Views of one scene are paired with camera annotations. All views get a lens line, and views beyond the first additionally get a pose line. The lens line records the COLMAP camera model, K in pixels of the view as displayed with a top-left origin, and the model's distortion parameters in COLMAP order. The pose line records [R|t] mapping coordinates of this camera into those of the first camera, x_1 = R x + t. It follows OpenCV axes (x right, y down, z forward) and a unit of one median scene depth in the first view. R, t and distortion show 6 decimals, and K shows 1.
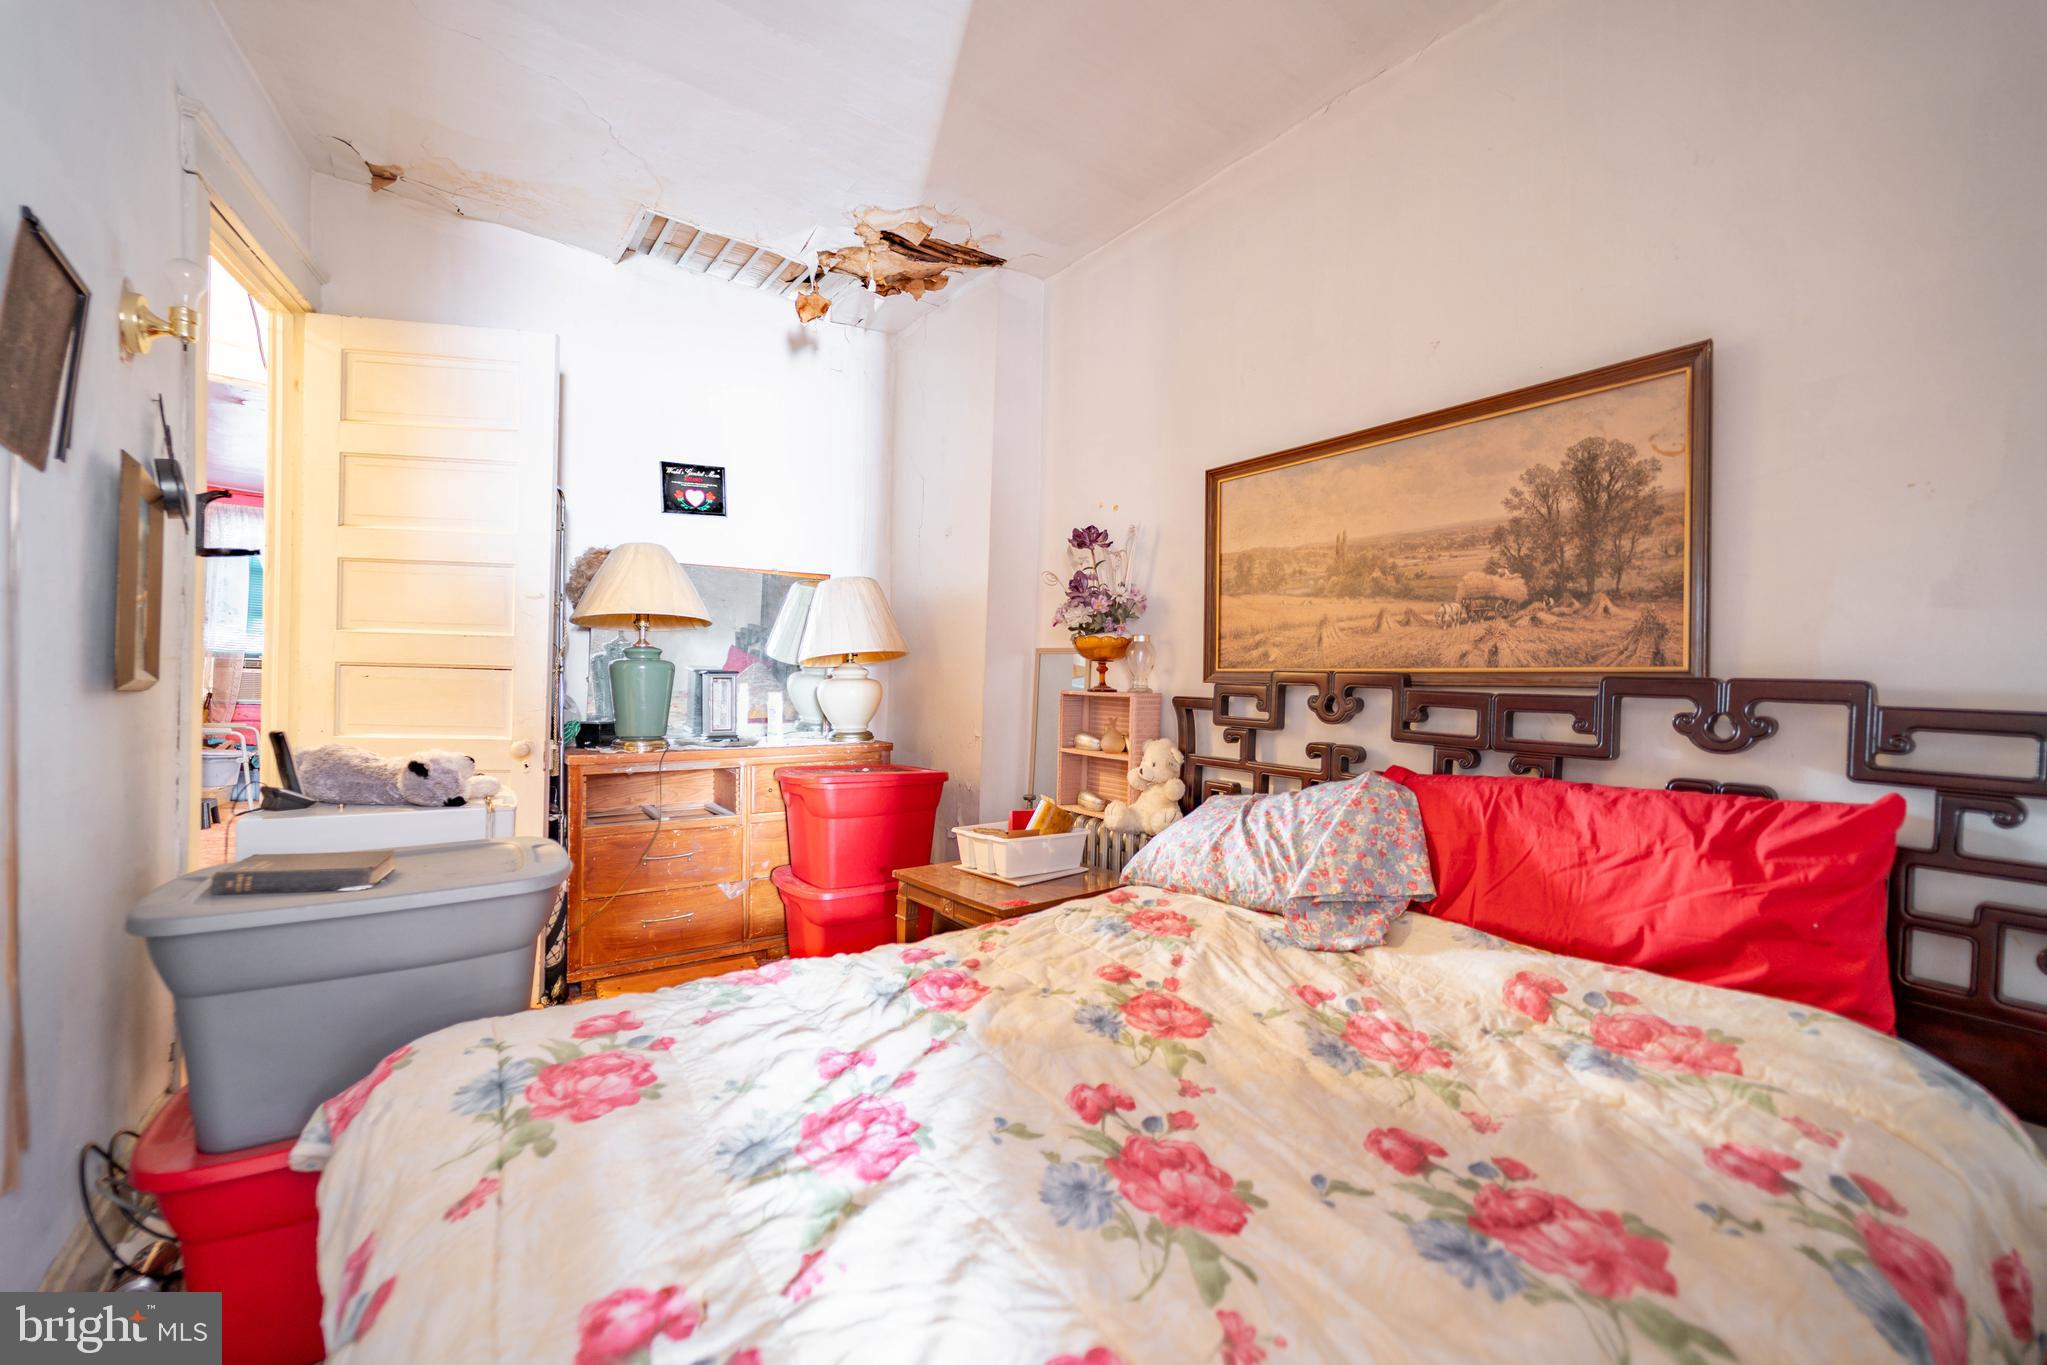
lens RADIAL K [[840.6, 0, 1023.5], [0, 840.6, 682.5], [0, 0, 1]] dist [0.003386, 0.000153]
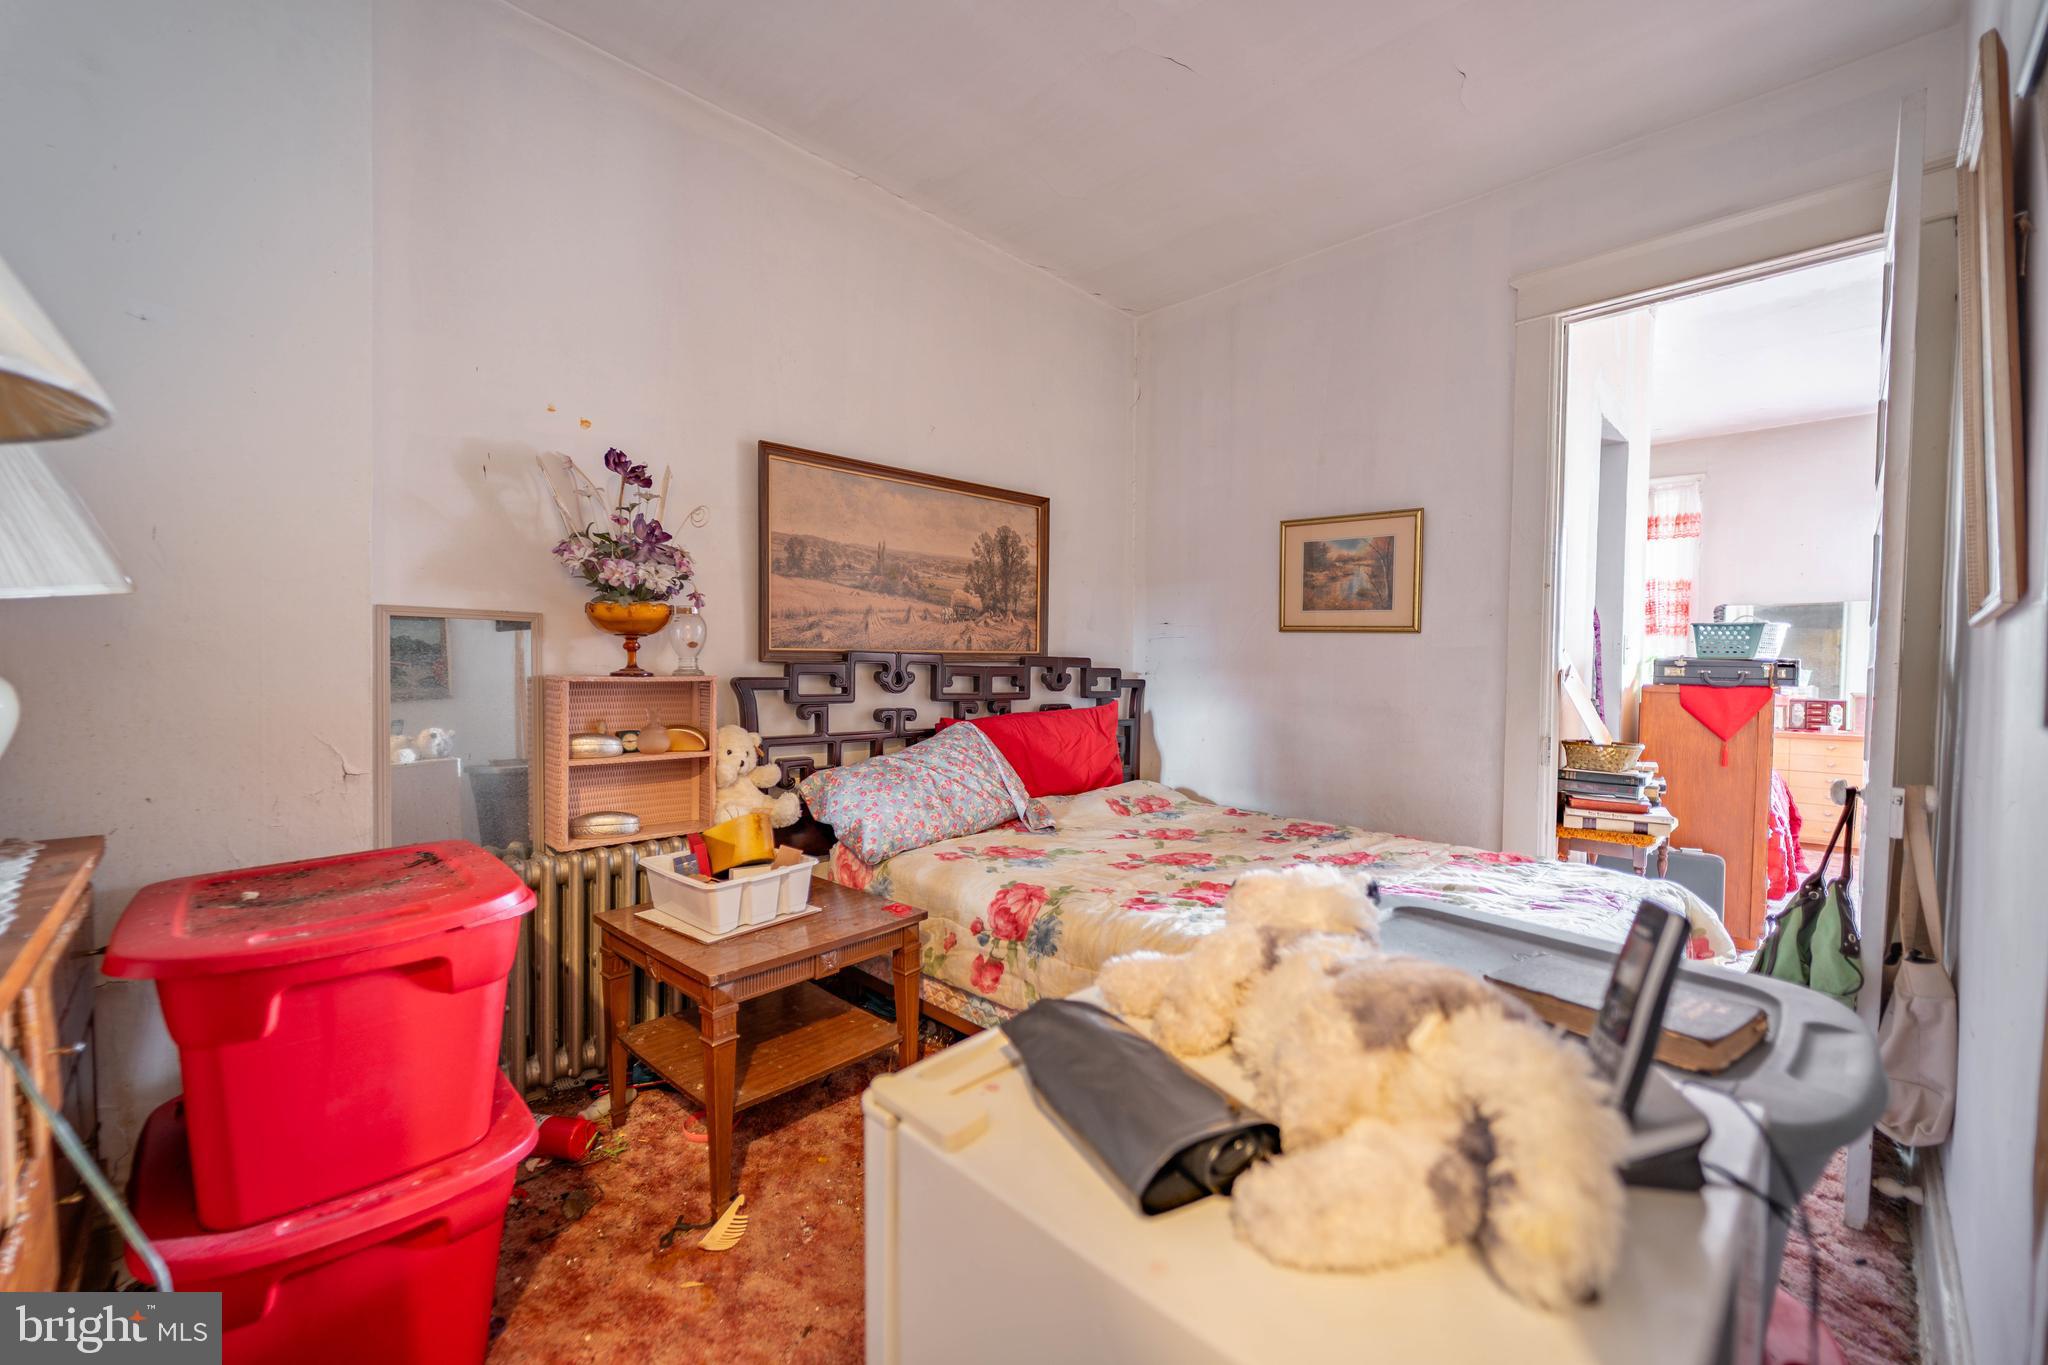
lens RADIAL K [[841.0, 0, 1024.0], [0, 841.0, 682.5], [0, 0, 1]] dist [0.003386, 0.000153]
pose [[-0.163874, -0.054838, 0.984956, -0.935965], [-0.015214, 0.998475, 0.053060, -0.038227], [-0.986364, -0.006290, -0.164458, 1.018936]]
